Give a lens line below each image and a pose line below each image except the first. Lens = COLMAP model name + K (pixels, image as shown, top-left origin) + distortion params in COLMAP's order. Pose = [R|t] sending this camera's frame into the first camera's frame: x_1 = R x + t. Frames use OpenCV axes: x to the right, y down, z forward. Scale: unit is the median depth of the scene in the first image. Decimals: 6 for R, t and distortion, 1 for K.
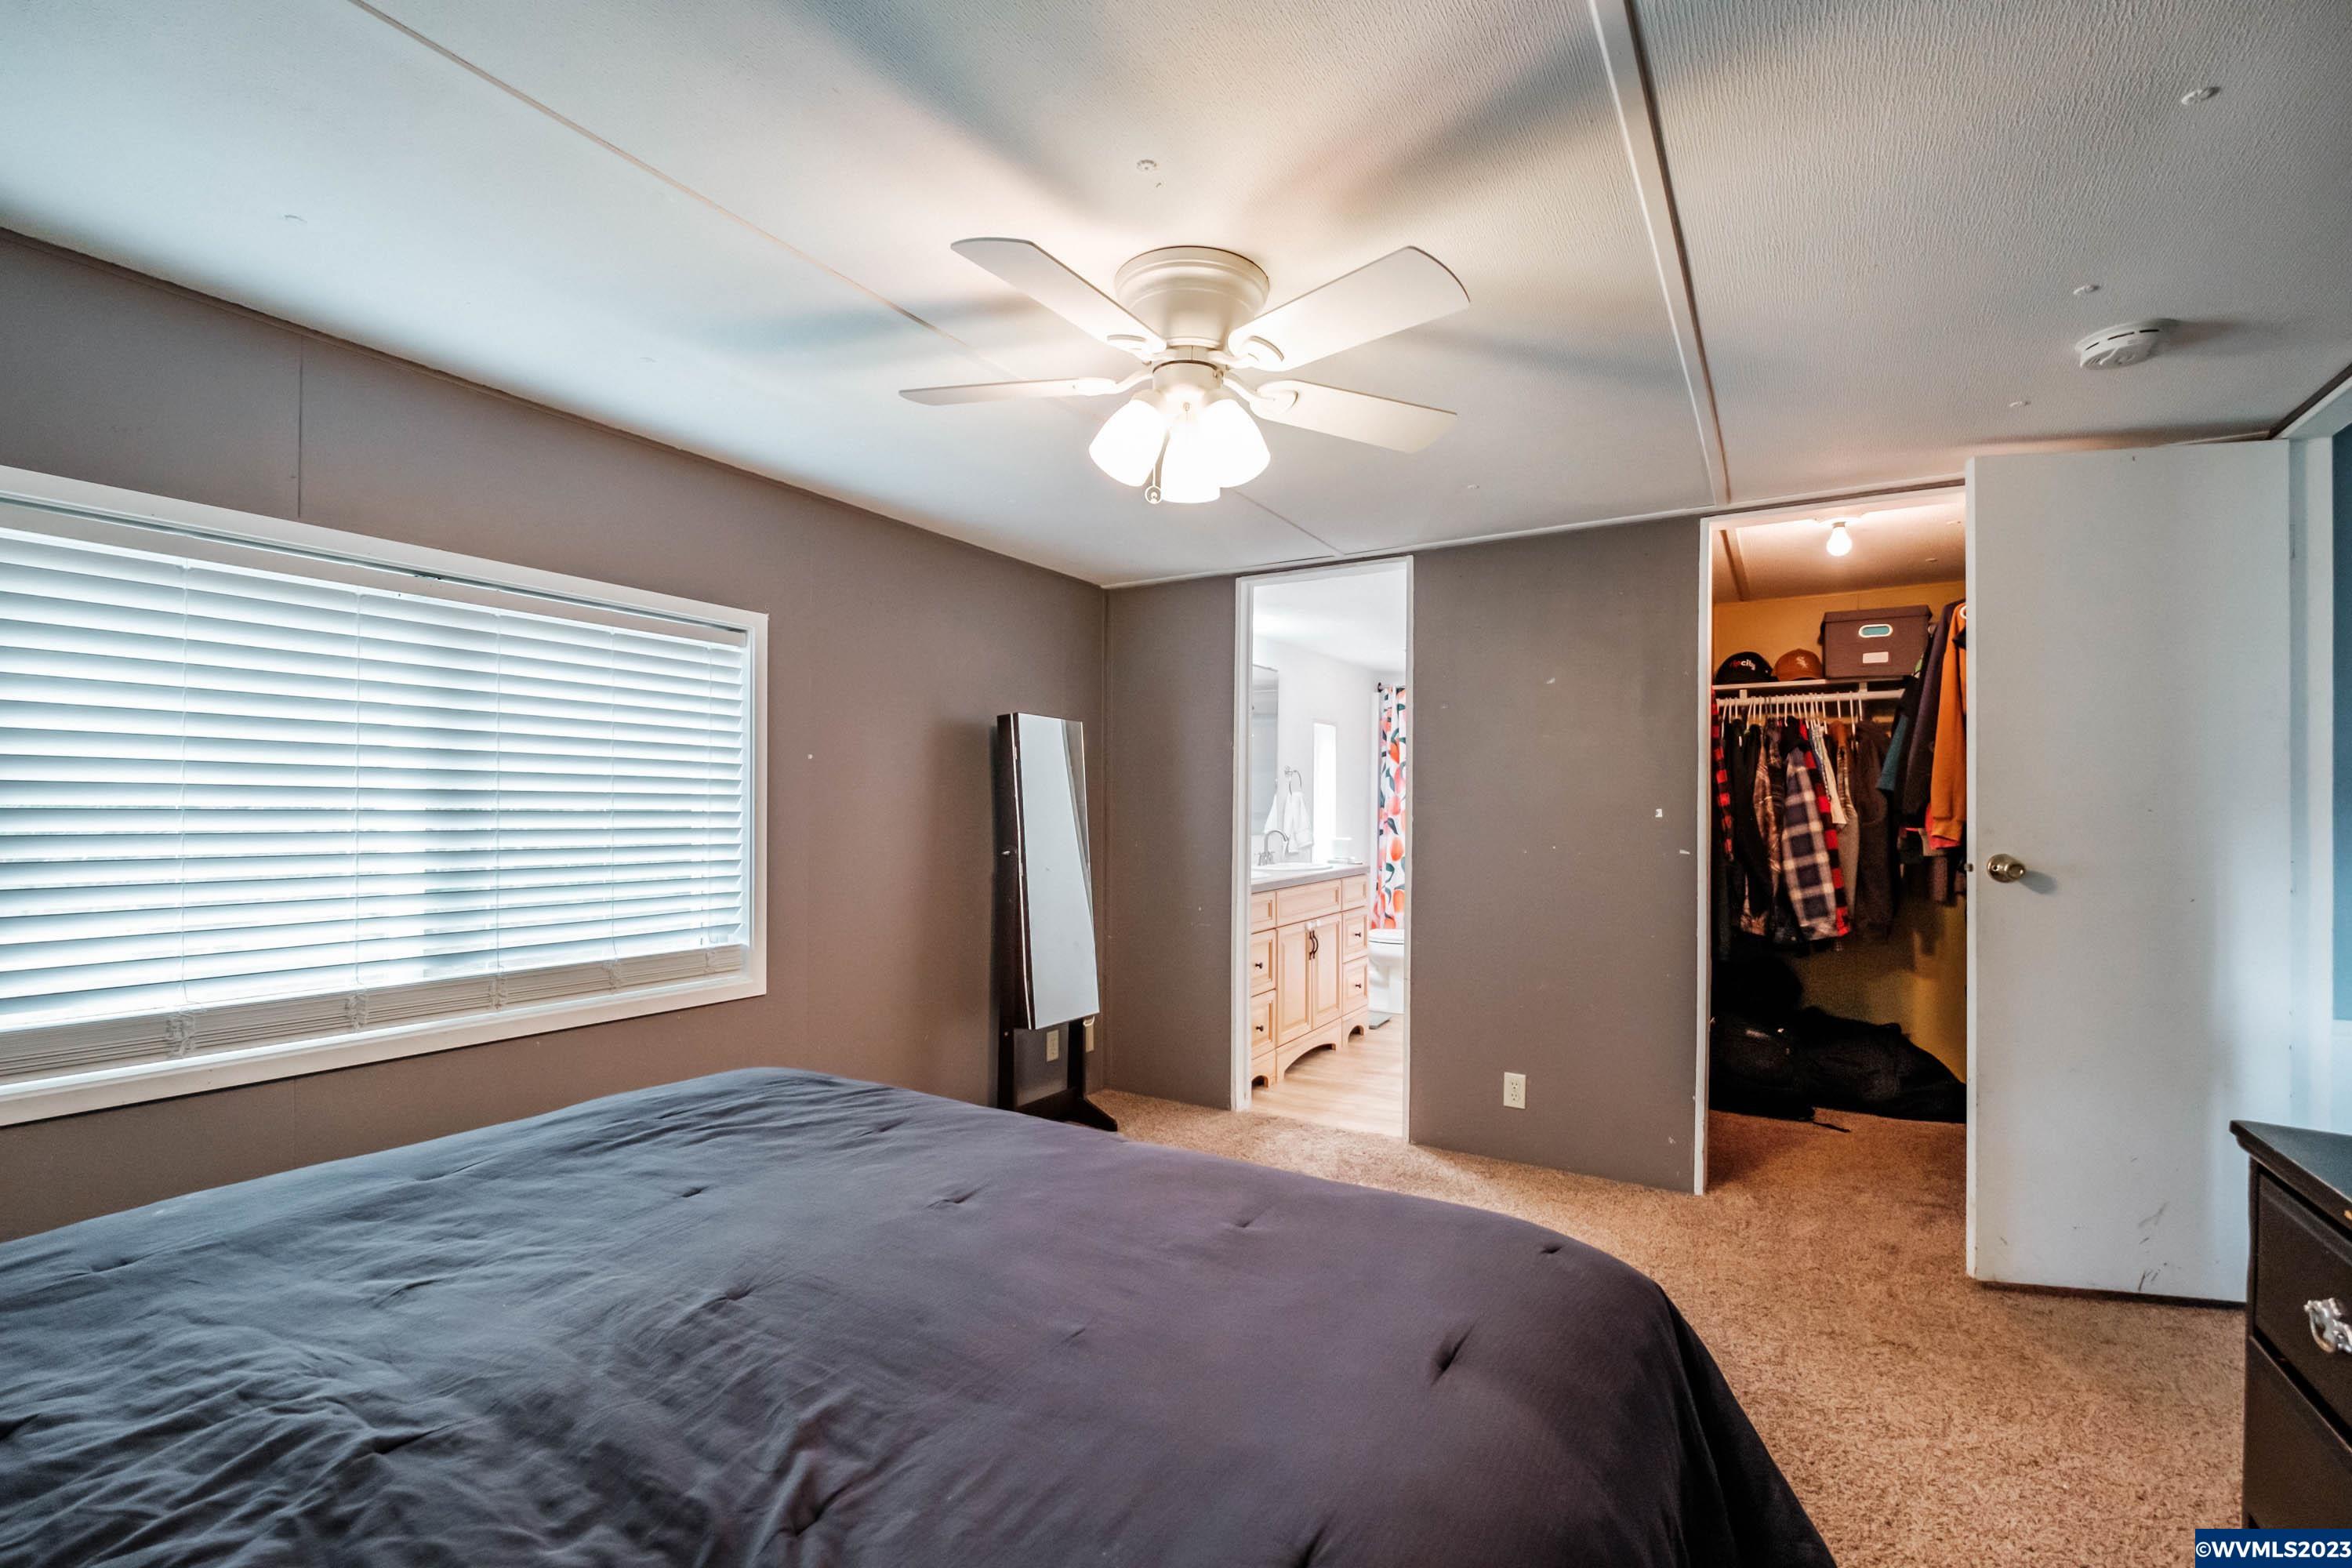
lens RADIAL K [[1033.7, 0, 1176.5], [0, 1033.7, 795.4], [0, 0, 1]] dist [-0.000553, -0.000162]
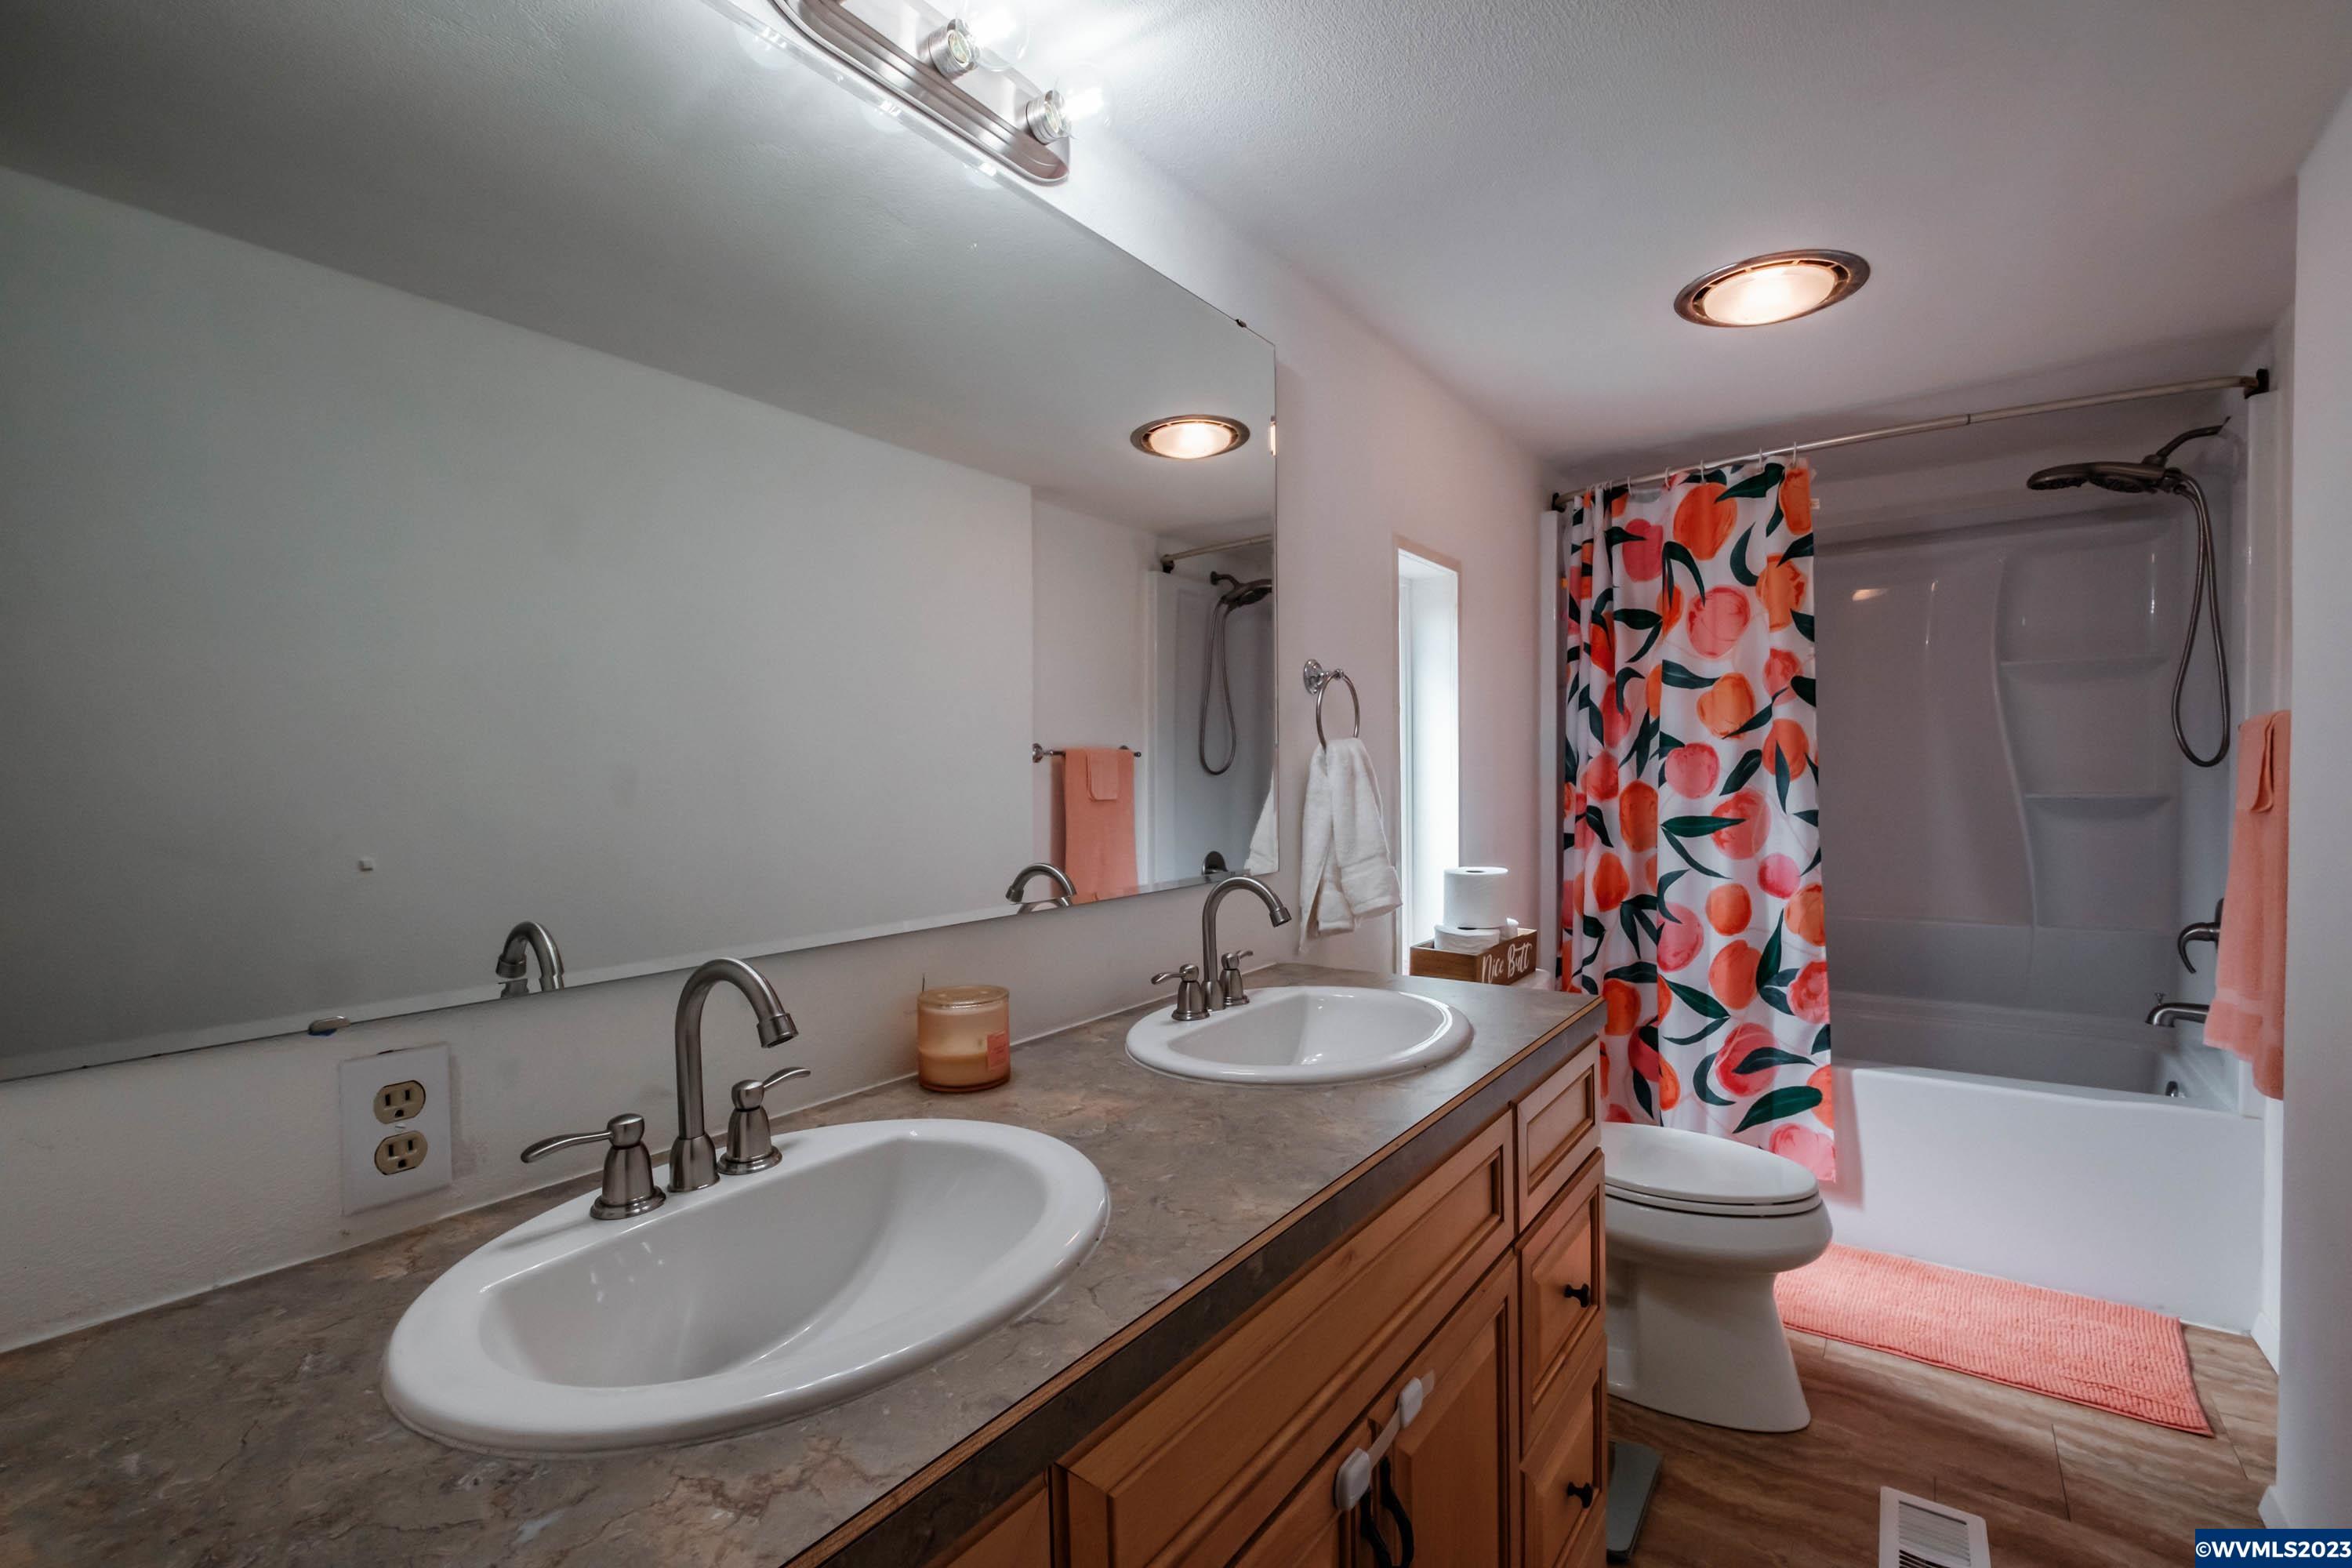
lens RADIAL K [[1033.7, 0, 1174.2], [0, 1033.7, 786.8], [0, 0, 1]] dist [-0.000553, -0.000162]
pose [[0.995144, -0.013563, -0.097488, 0.080593], [0.015285, 0.999740, 0.016937, 0.004259], [0.097233, -0.018345, 0.995093, 0.571023]]
